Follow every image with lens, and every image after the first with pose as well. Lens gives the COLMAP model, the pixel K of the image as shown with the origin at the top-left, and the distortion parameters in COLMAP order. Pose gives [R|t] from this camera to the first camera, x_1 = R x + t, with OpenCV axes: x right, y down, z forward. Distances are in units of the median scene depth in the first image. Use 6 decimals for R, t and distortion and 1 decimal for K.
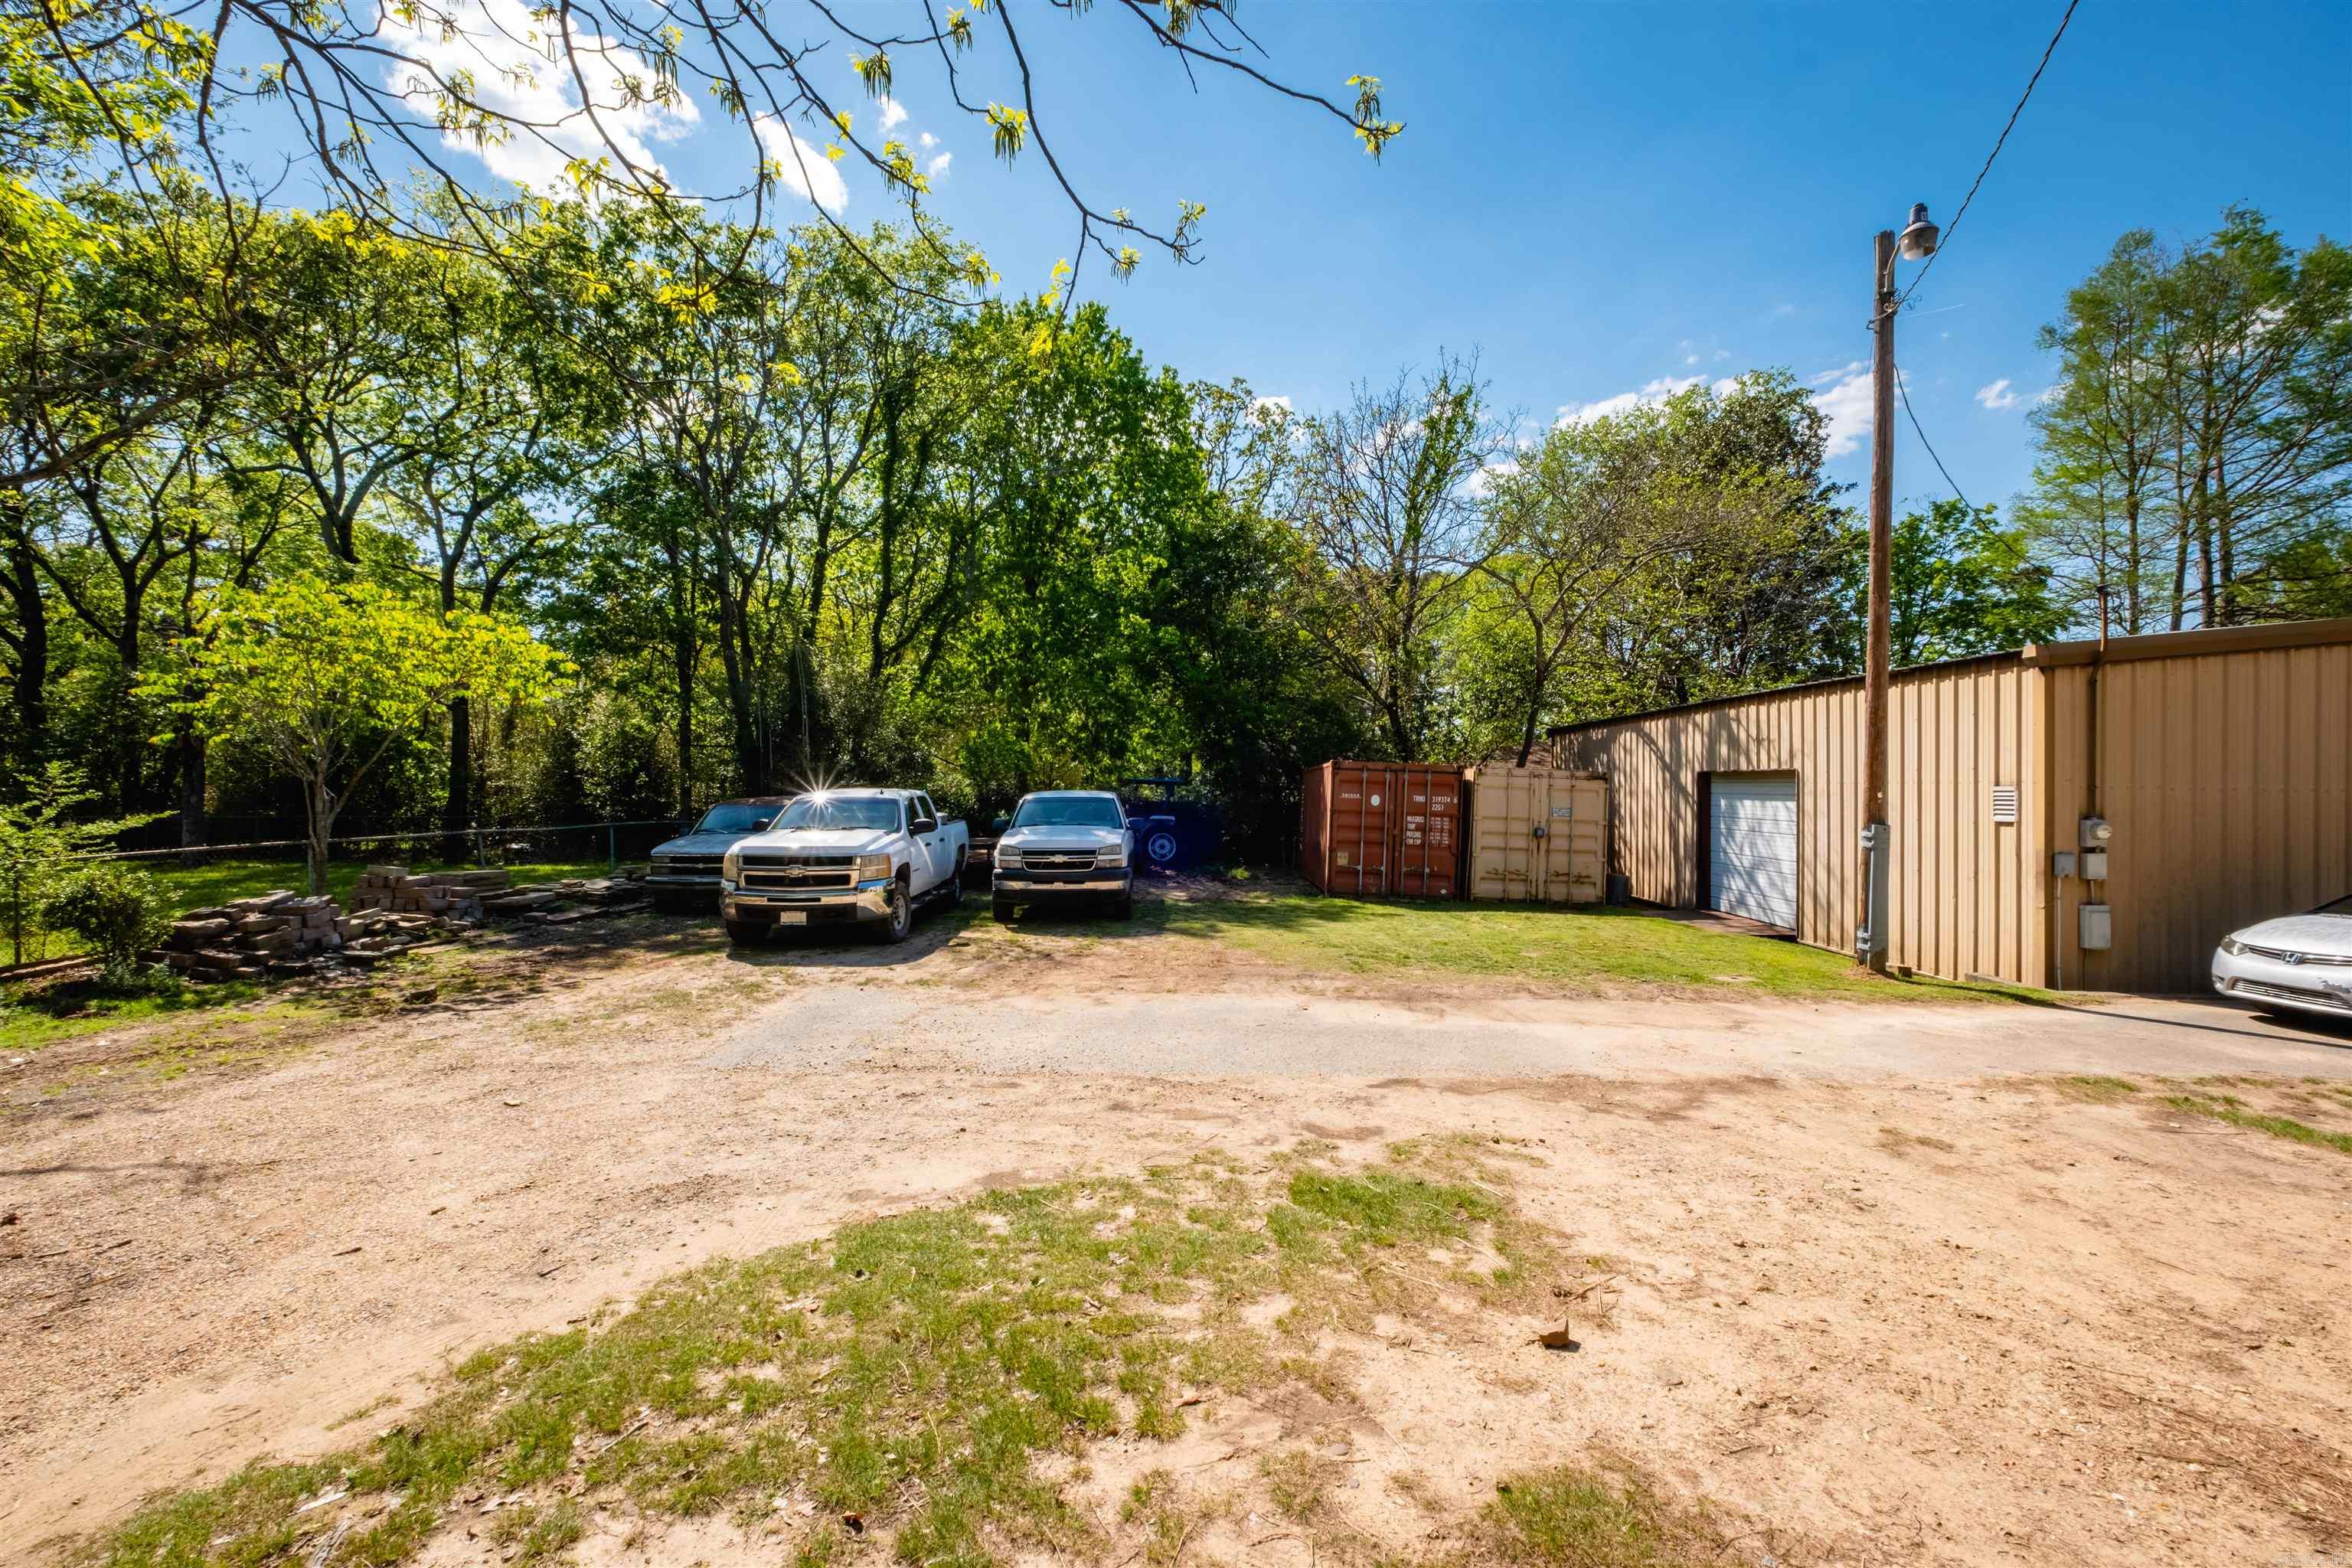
lens RADIAL K [[1007.1, 0, 1179.8], [0, 1007.1, 780.7], [0, 0, 1]] dist [0.001327, -0.002973]
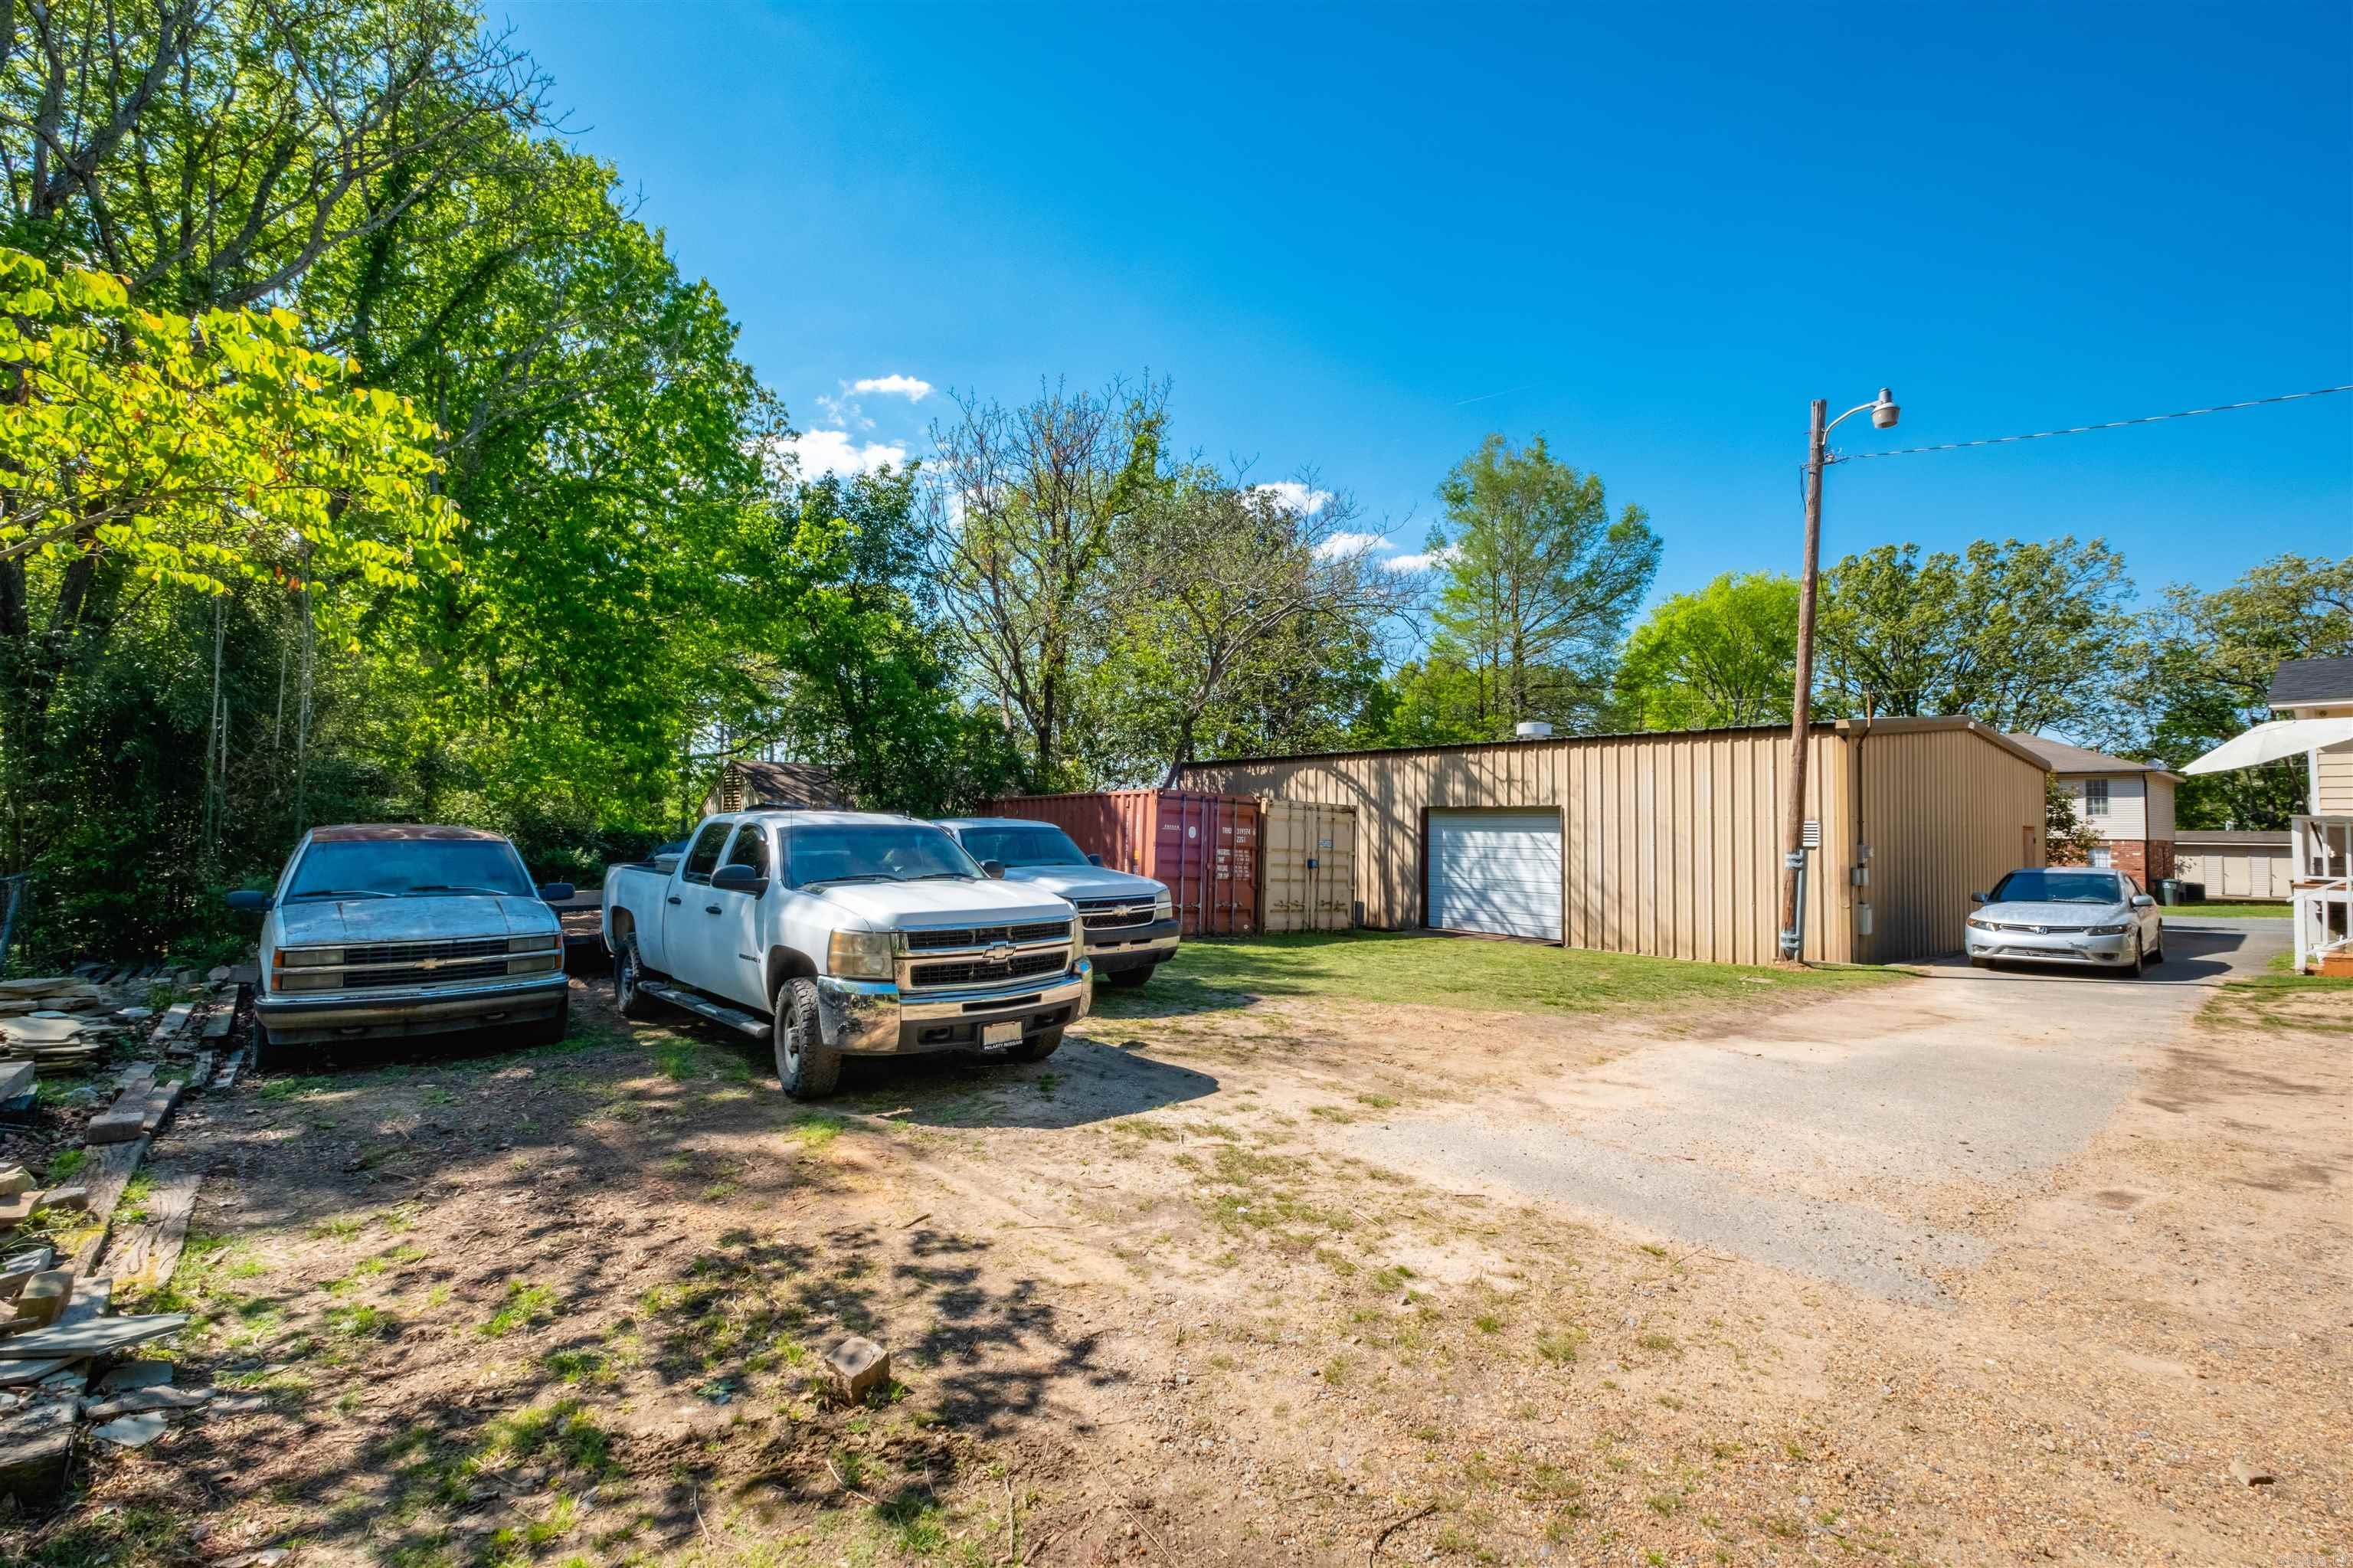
lens RADIAL K [[1007.5, 0, 1186.6], [0, 1007.5, 781.6], [0, 0, 1]] dist [0.001327, -0.002973]
pose [[0.743372, 0.034272, 0.668000, -0.479660], [-0.011534, 0.999195, -0.038429, 0.009620], [-0.668779, 0.020863, 0.743169, 0.350305]]
